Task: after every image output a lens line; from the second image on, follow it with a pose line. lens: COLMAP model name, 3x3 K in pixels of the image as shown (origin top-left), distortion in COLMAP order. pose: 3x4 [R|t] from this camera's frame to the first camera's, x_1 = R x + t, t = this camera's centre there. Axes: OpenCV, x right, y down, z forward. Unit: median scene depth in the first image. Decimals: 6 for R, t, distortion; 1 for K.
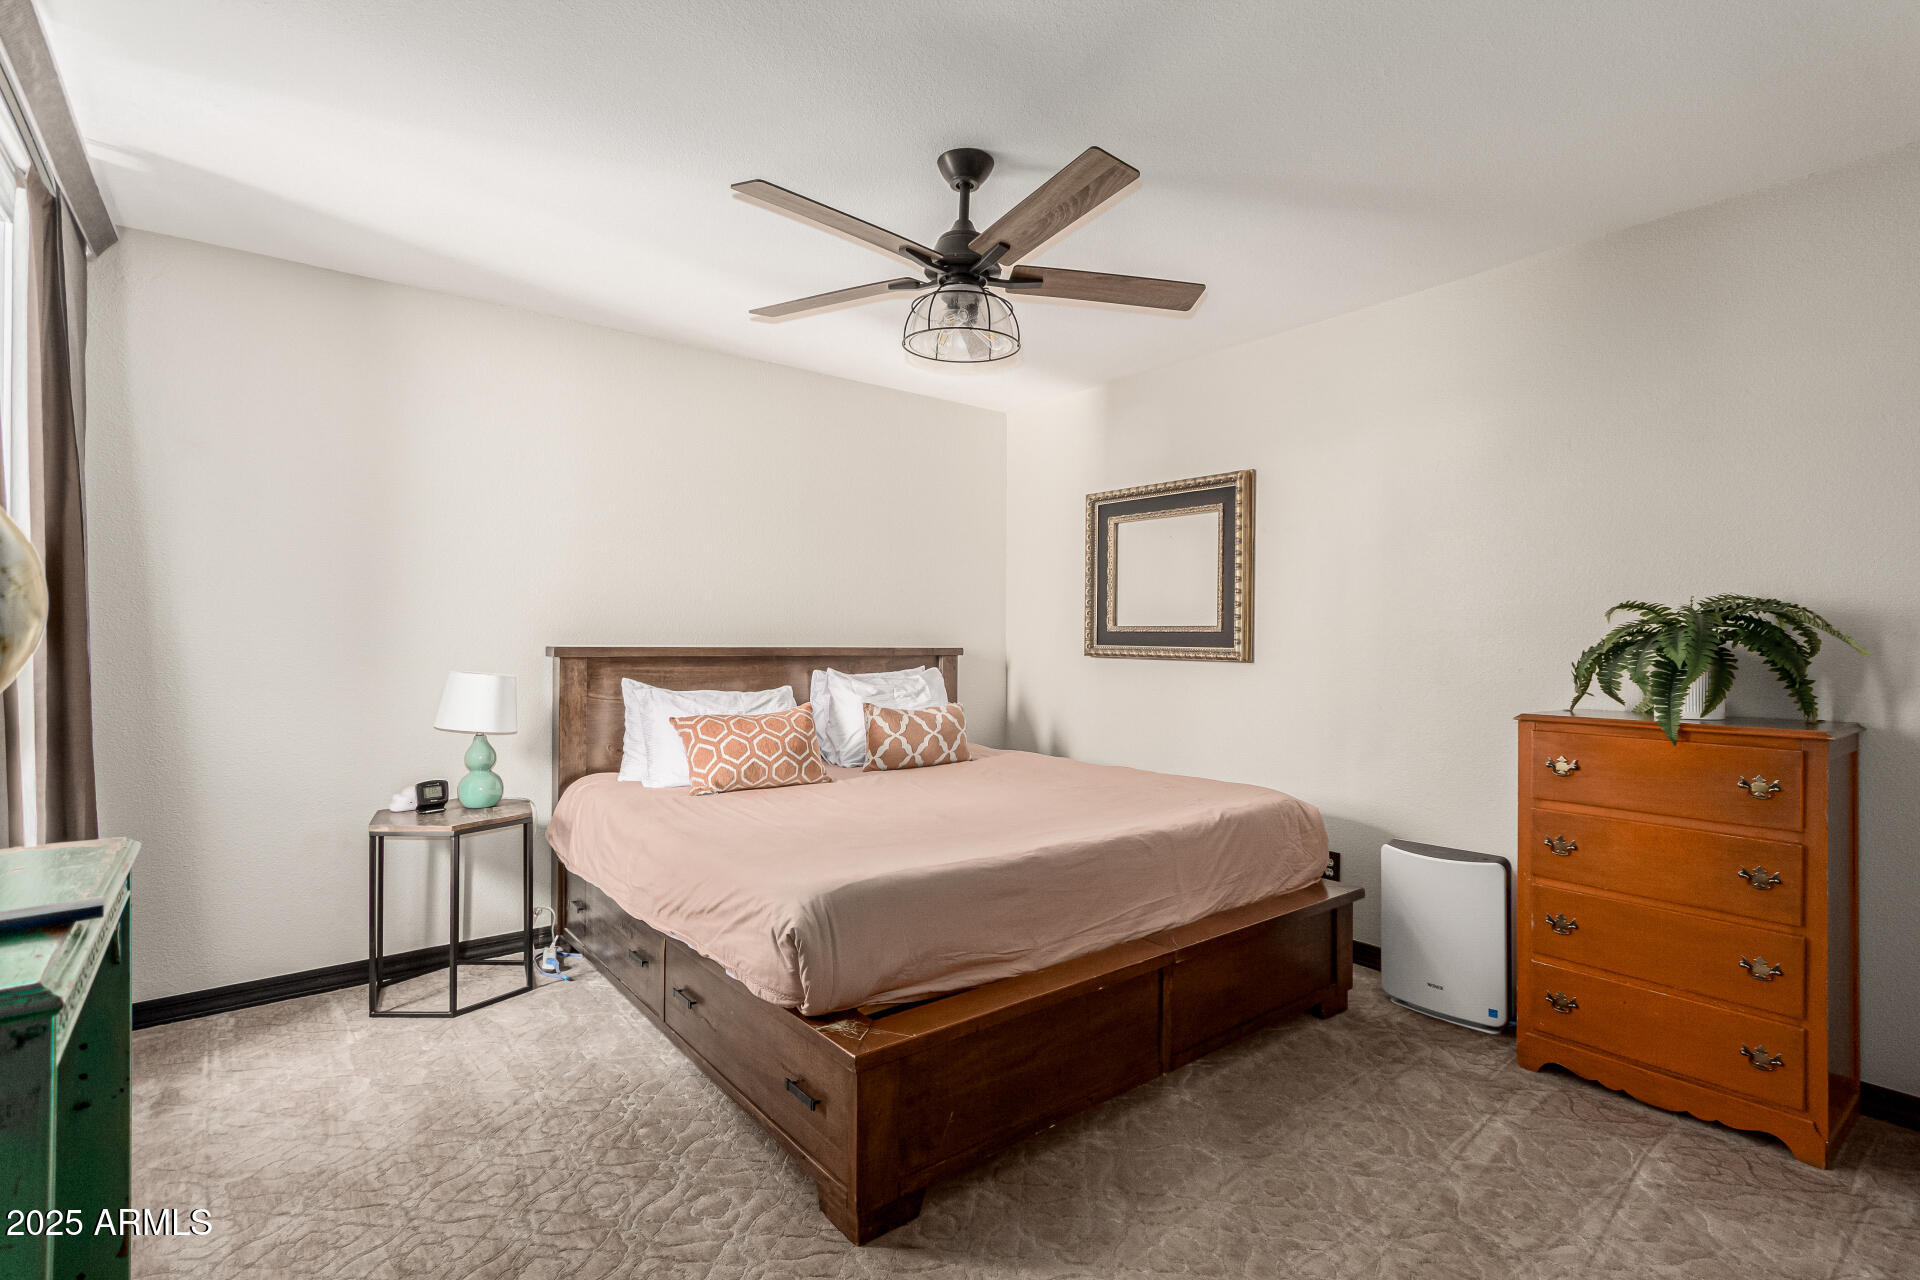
lens RADIAL K [[916.9, 0, 960.1], [0, 916.9, 639.2], [0, 0, 1]] dist [0.002103, 0.001635]
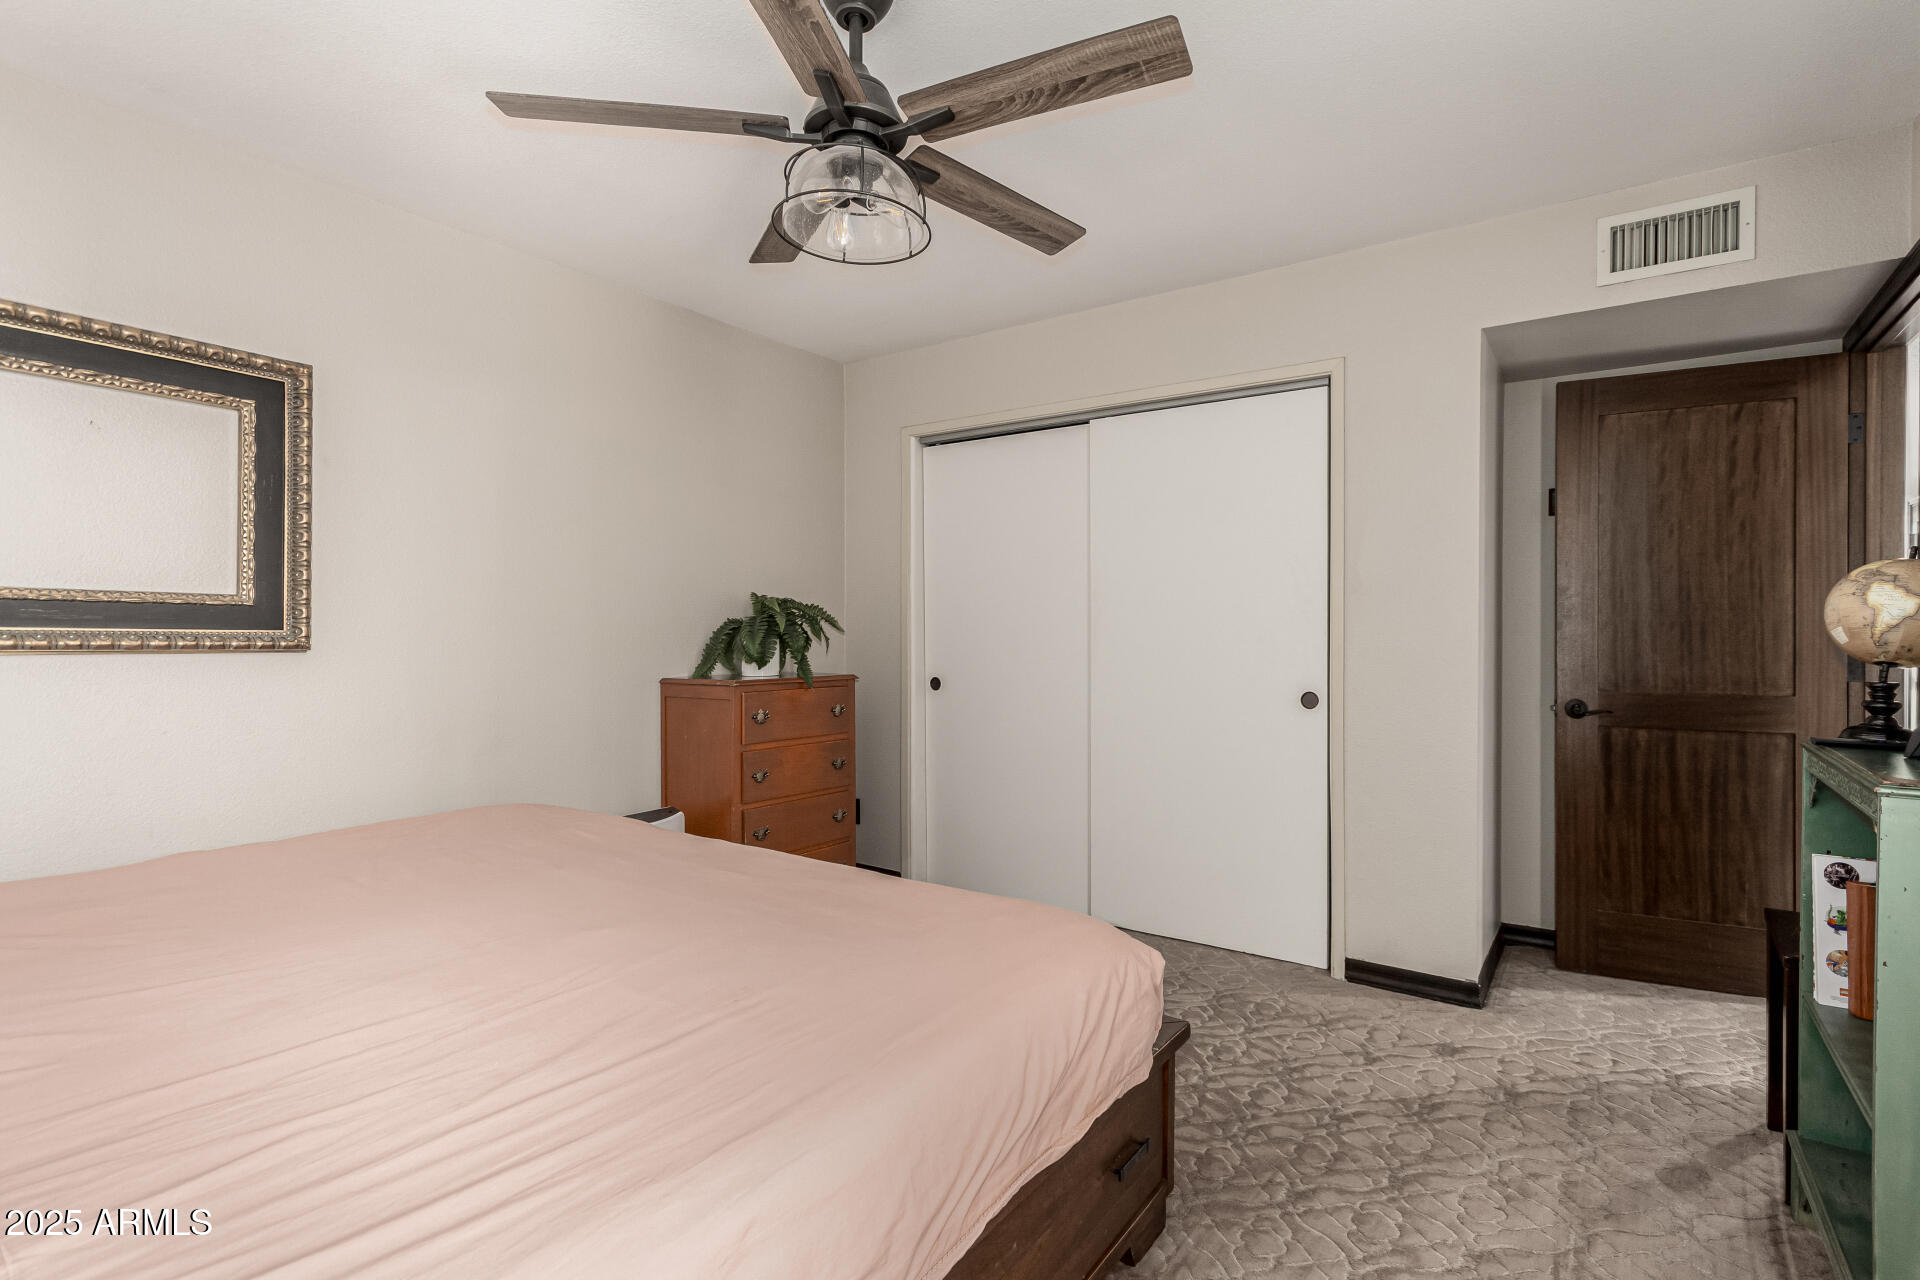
lens RADIAL K [[916.9, 0, 960.0], [0, 916.9, 637.2], [0, 0, 1]] dist [0.002103, 0.001635]
pose [[-0.272171, -0.012363, 0.962170, -0.463096], [-0.001494, 0.999922, 0.012426, 0.005775], [-0.962248, 0.001944, -0.272168, 0.718764]]
